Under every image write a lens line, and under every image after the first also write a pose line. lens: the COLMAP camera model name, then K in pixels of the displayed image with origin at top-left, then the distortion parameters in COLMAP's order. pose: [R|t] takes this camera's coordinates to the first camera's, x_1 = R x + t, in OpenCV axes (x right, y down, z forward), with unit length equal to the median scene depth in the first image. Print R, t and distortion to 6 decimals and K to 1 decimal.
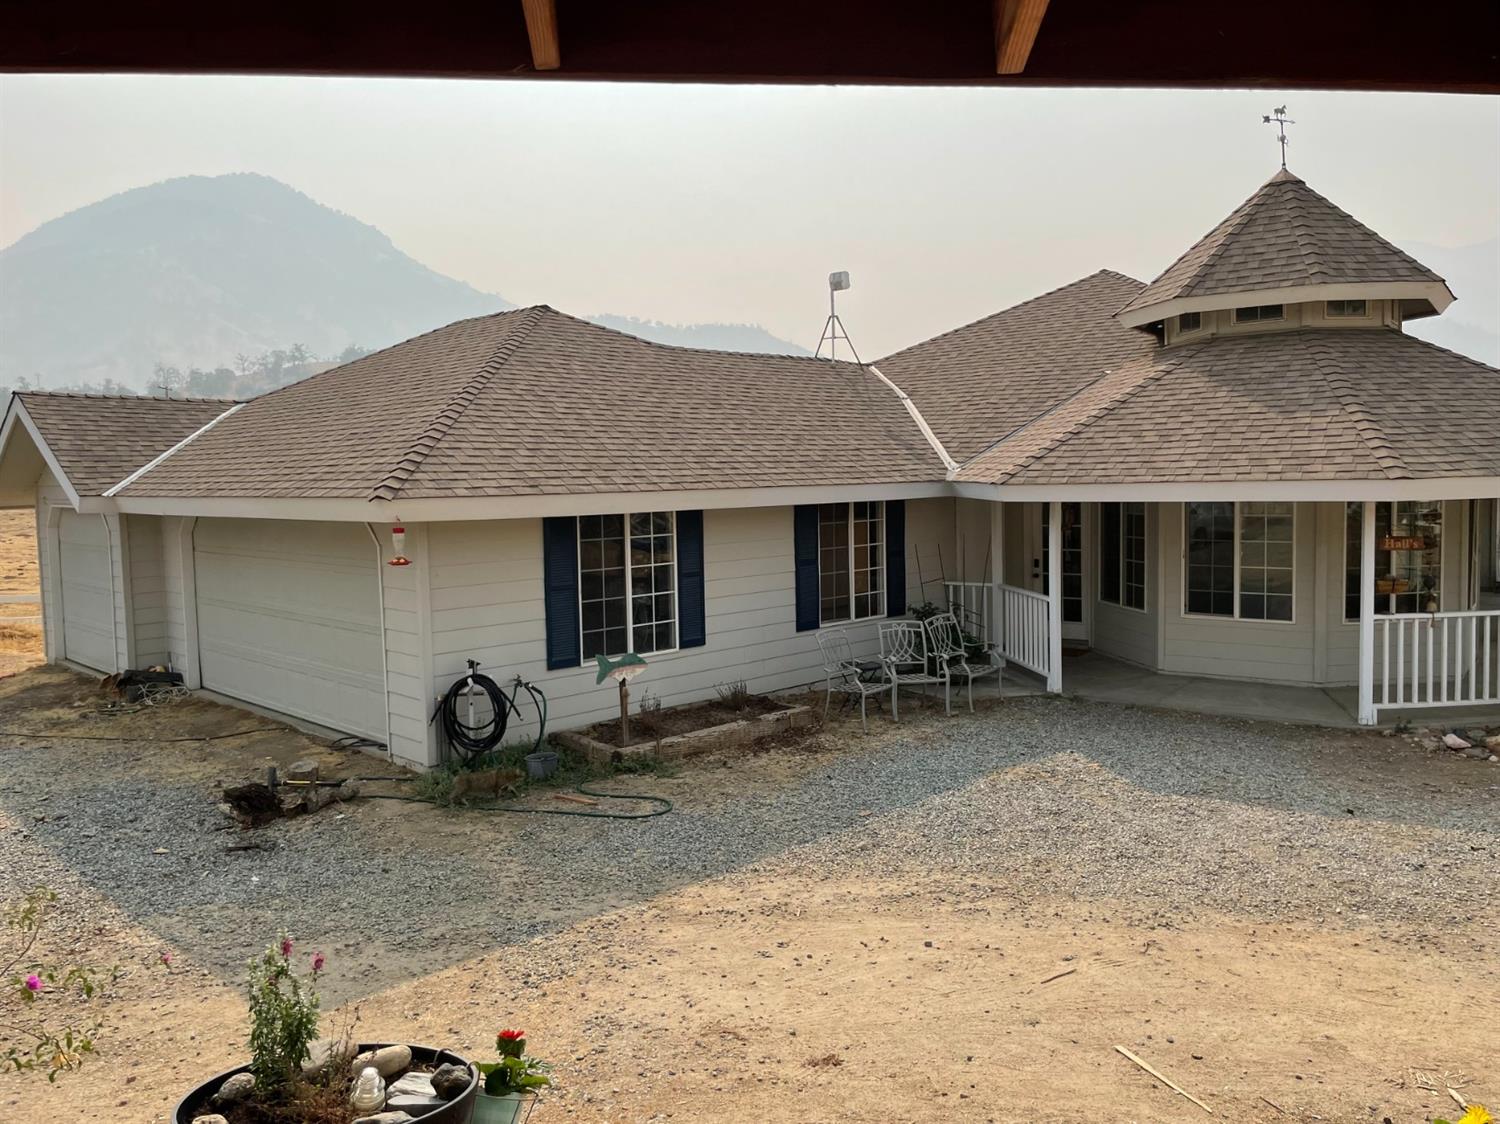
lens RADIAL K [[1148.9, 0, 759.0], [0, 1148.9, 551.6], [0, 0, 1]] dist [0.103128, -0.154292]
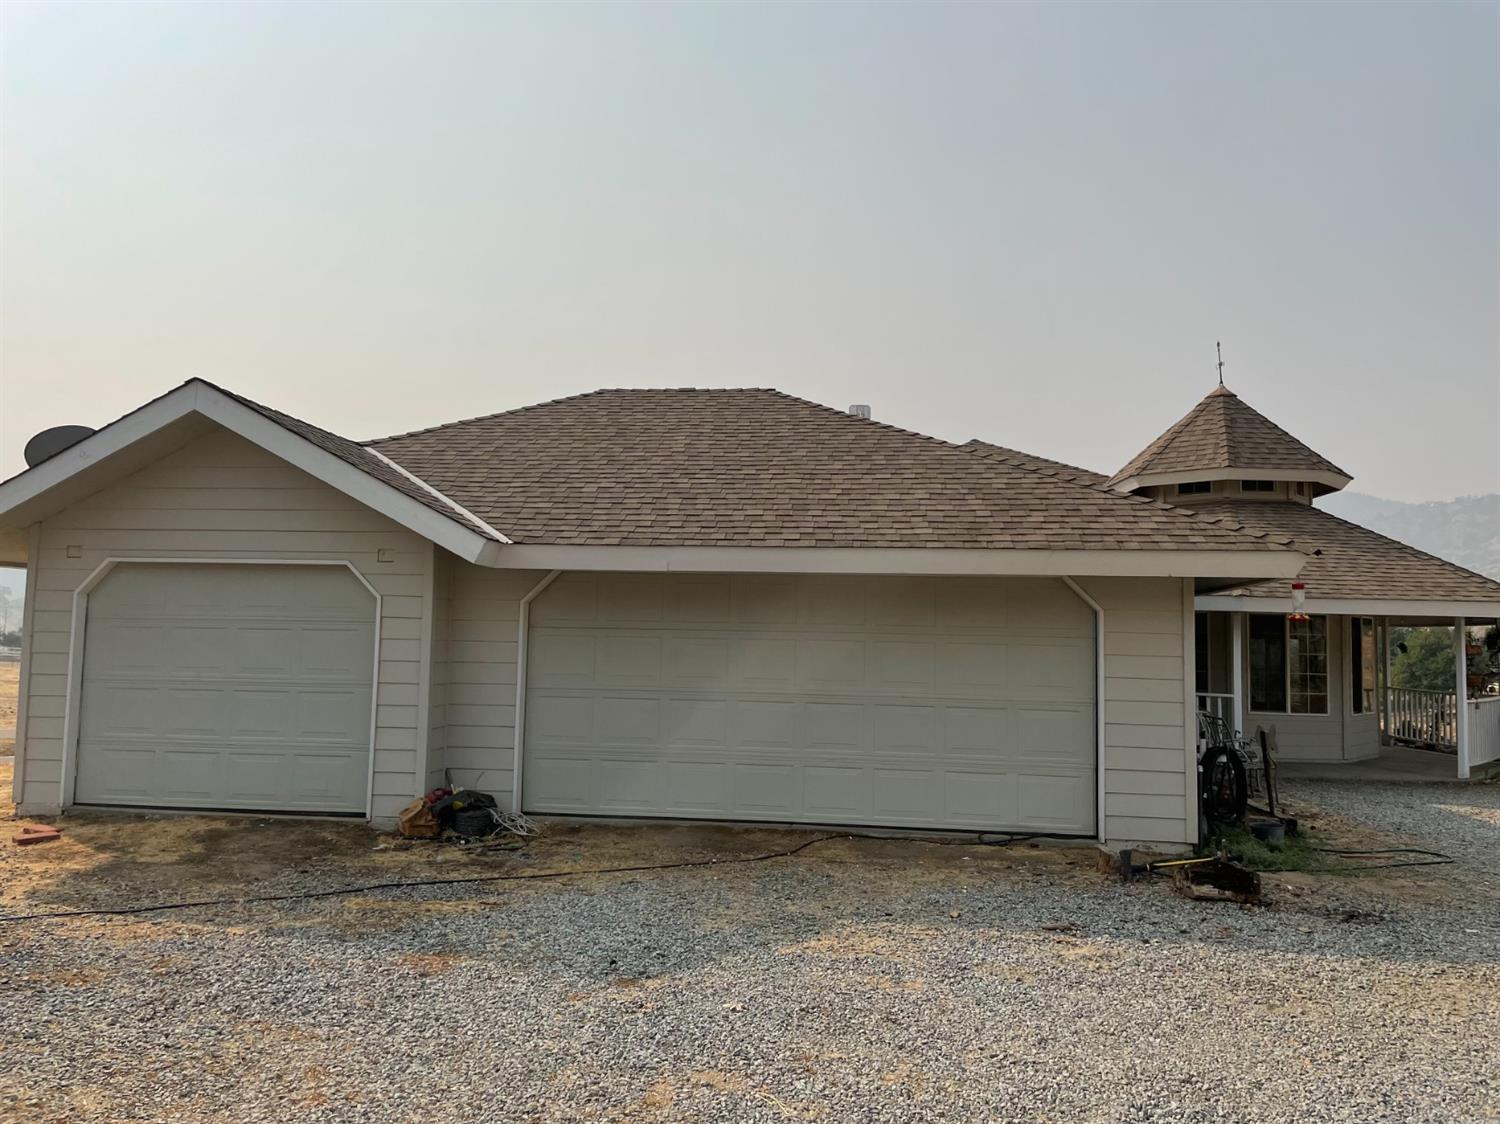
lens RADIAL K [[1148.9, 0, 759.0], [0, 1148.9, 551.6], [0, 0, 1]] dist [0.103128, -0.154292]
pose [[0.787612, 0.082762, 0.610588, -0.868333], [0.005823, 0.989895, -0.141686, 0.059631], [-0.616144, 0.115149, 0.779171, 0.327421]]
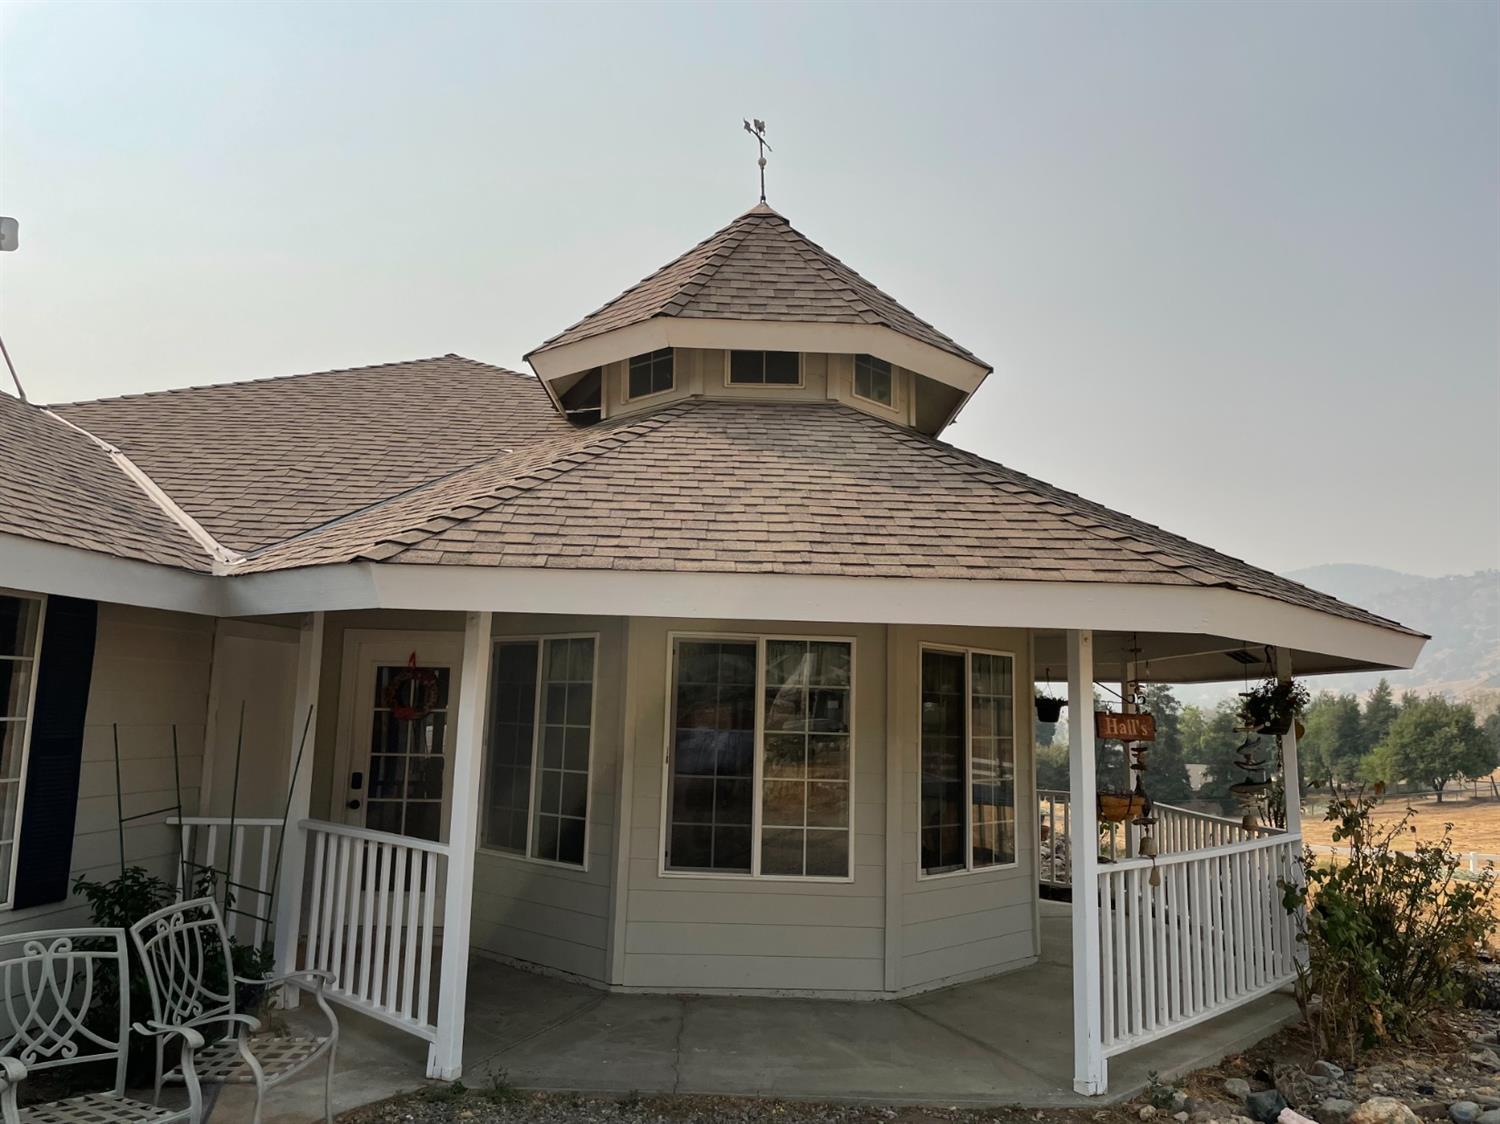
lens RADIAL K [[1160.2, 0, 751.2], [0, 1160.2, 537.6], [0, 0, 1]] dist [0.079777, -0.124764]
pose [[0.797202, 0.129997, 0.589551, 0.063687], [-0.000656, 0.976727, -0.214484, 0.019780], [-0.603713, 0.170600, 0.778734, 0.546404]]
